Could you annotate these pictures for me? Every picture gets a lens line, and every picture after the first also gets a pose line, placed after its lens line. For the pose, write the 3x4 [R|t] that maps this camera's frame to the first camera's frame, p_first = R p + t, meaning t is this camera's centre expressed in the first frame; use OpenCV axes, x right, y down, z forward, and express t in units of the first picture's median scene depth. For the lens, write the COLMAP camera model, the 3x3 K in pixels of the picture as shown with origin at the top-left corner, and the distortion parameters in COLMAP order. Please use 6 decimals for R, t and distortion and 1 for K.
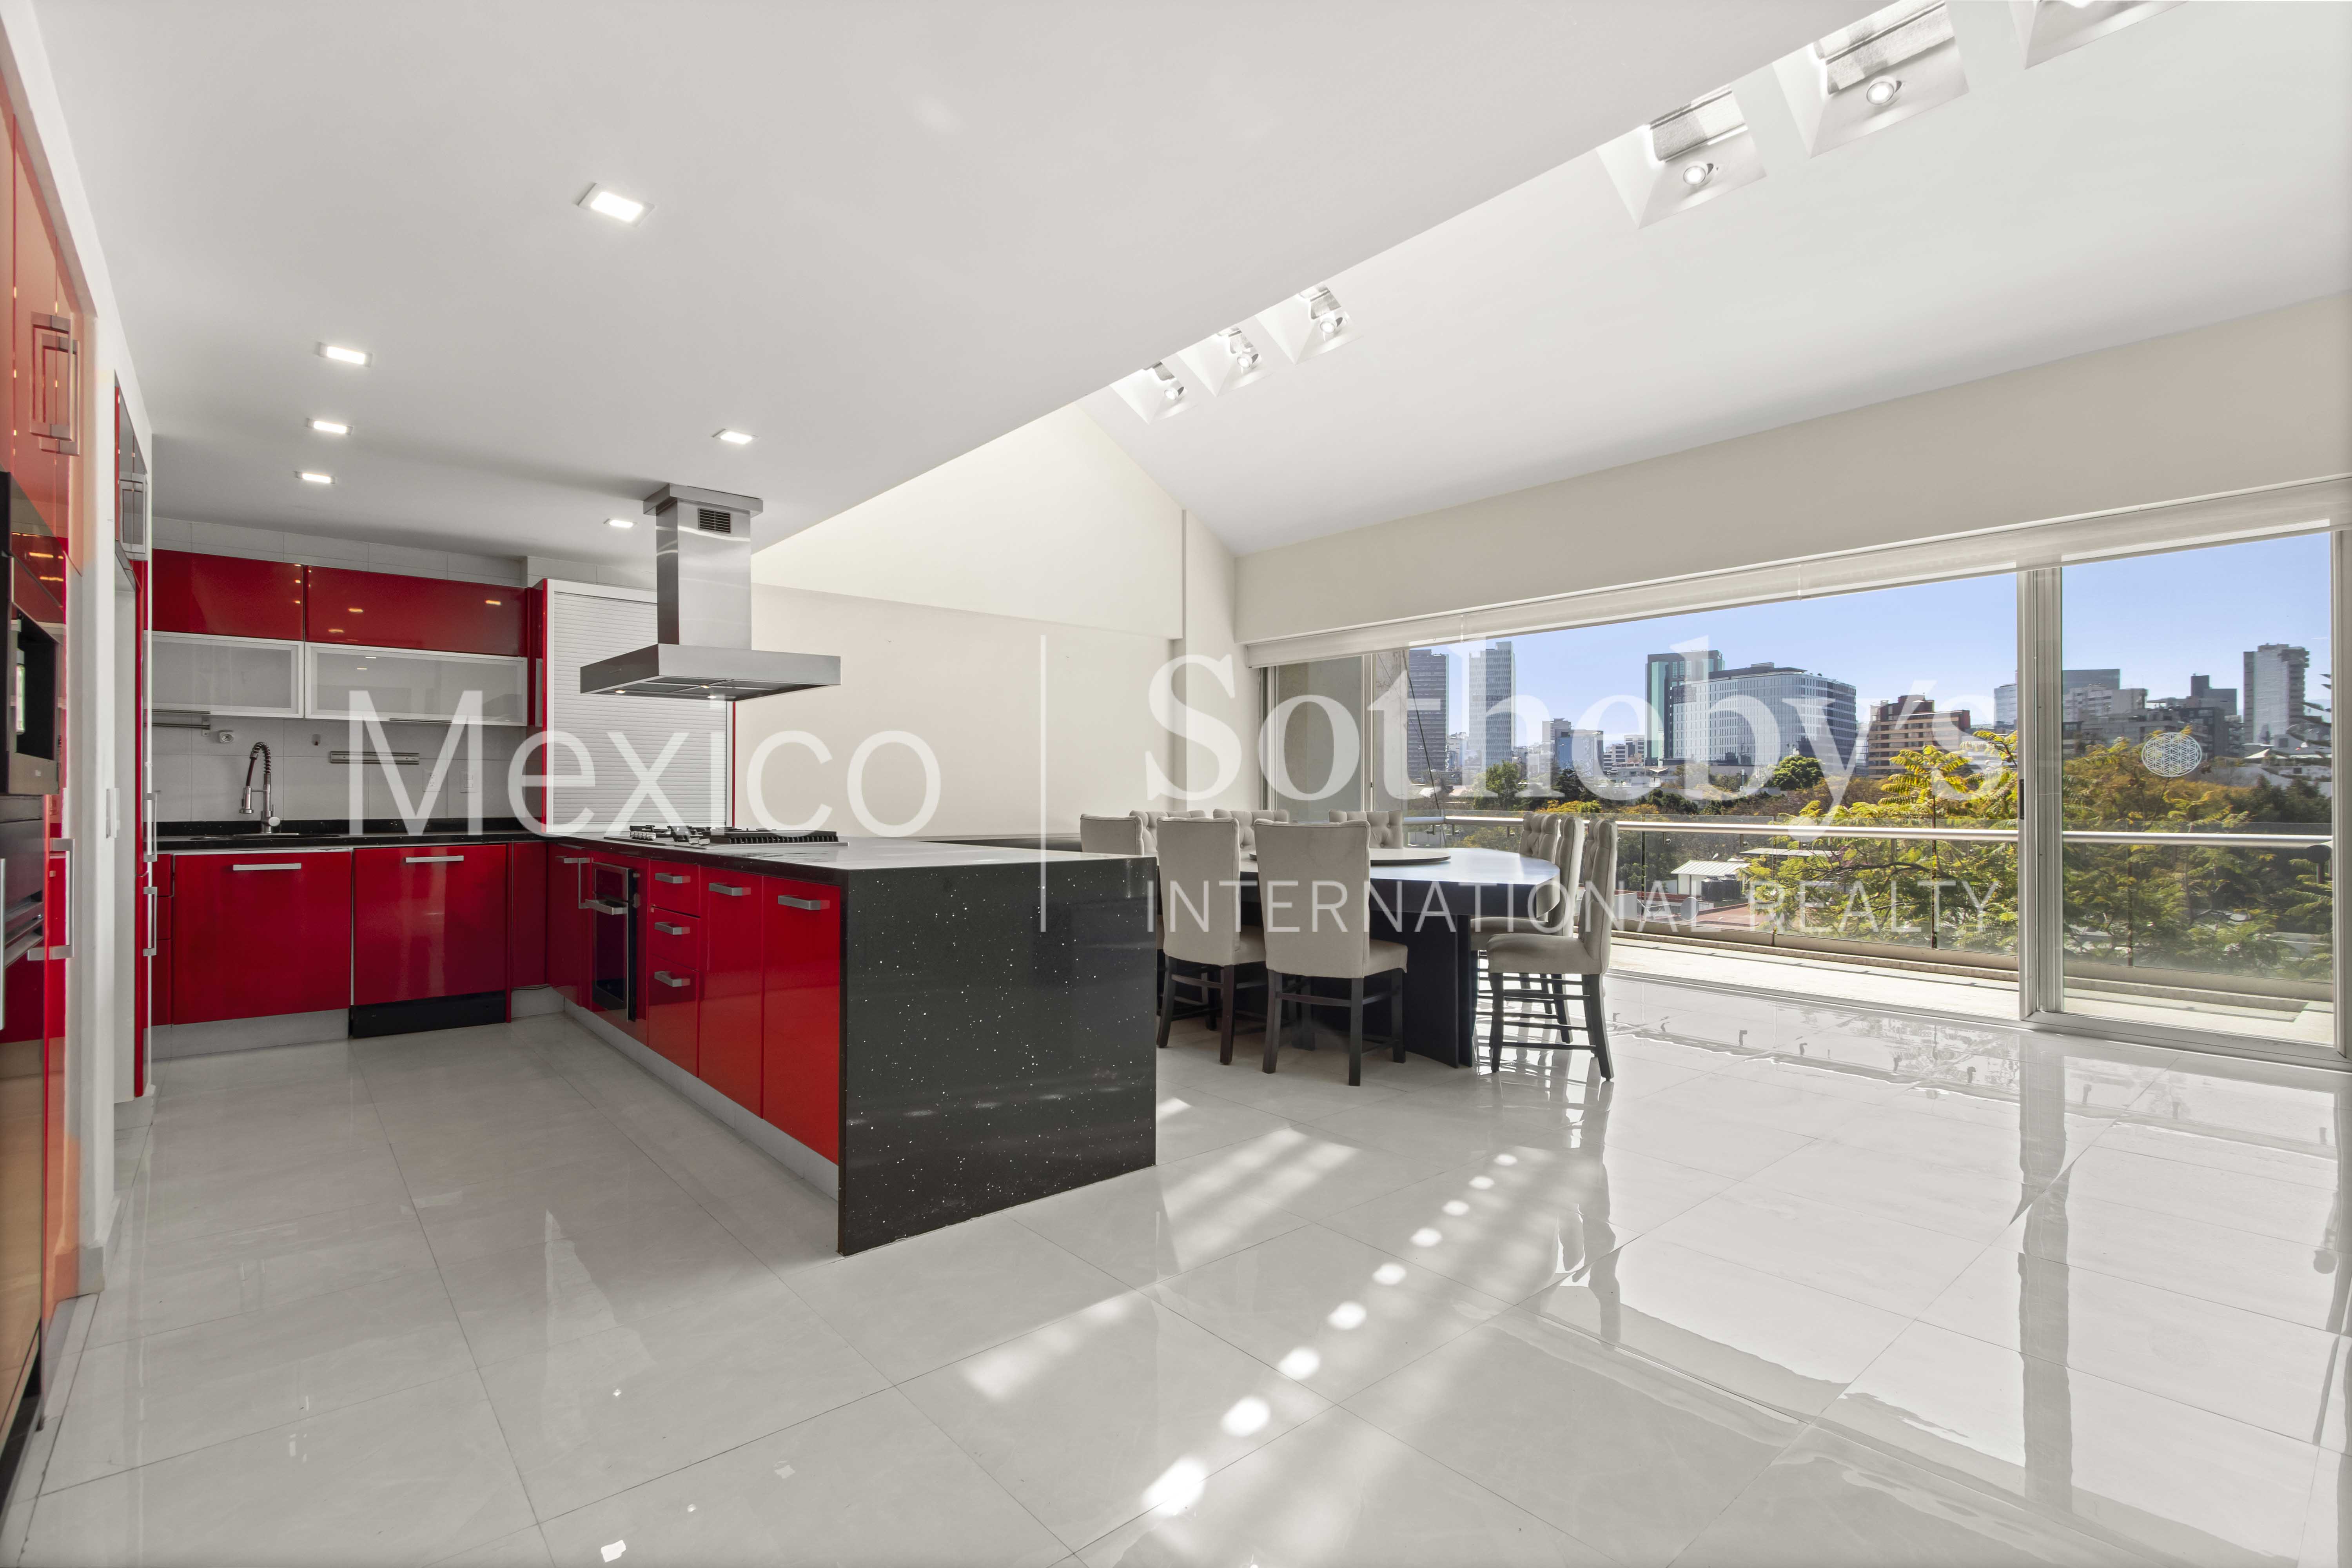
lens RADIAL K [[1075.4, 0, 1178.9], [0, 1075.4, 793.1], [0, 0, 1]] dist [0.010148, -0.004297]
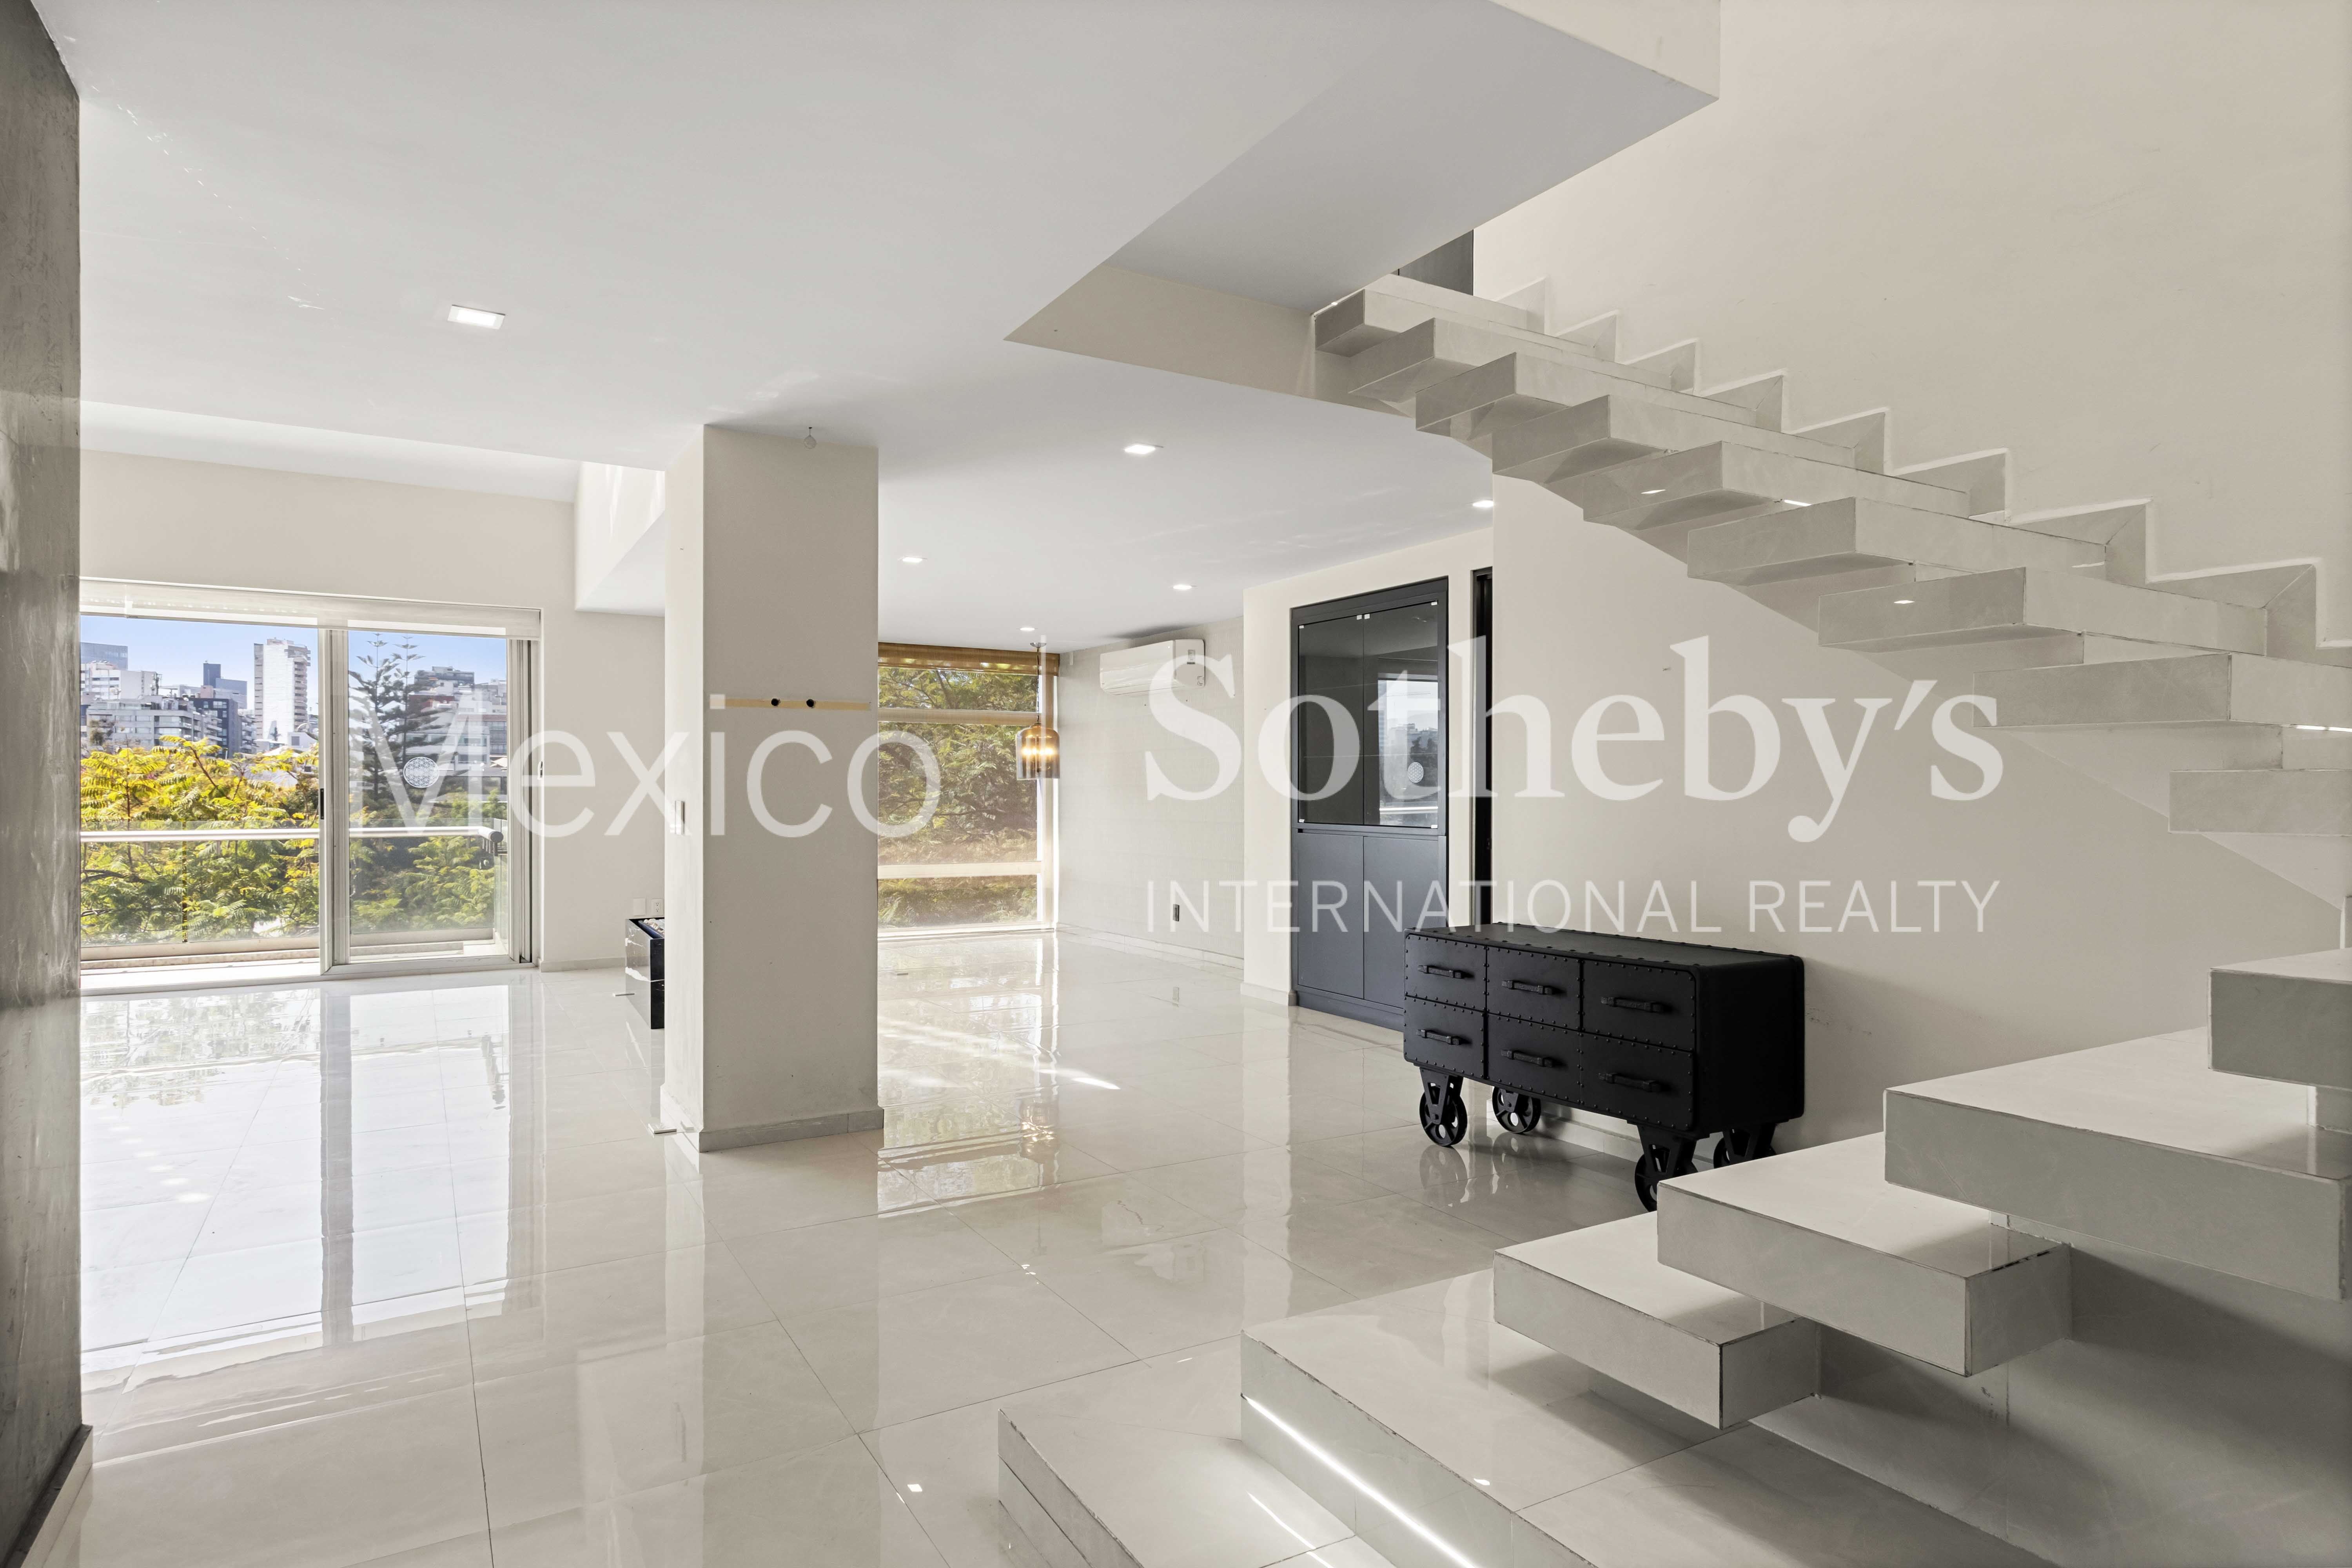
lens RADIAL K [[1287.0, 0, 1177.9], [0, 1287.0, 796.4], [0, 0, 1]] dist [0.004662, 0.000916]
pose [[0.169931, -0.001775, 0.985454, -0.316838], [-0.002859, 0.999993, 0.002294, -0.006871], [-0.985452, -0.003207, 0.169925, -0.149736]]
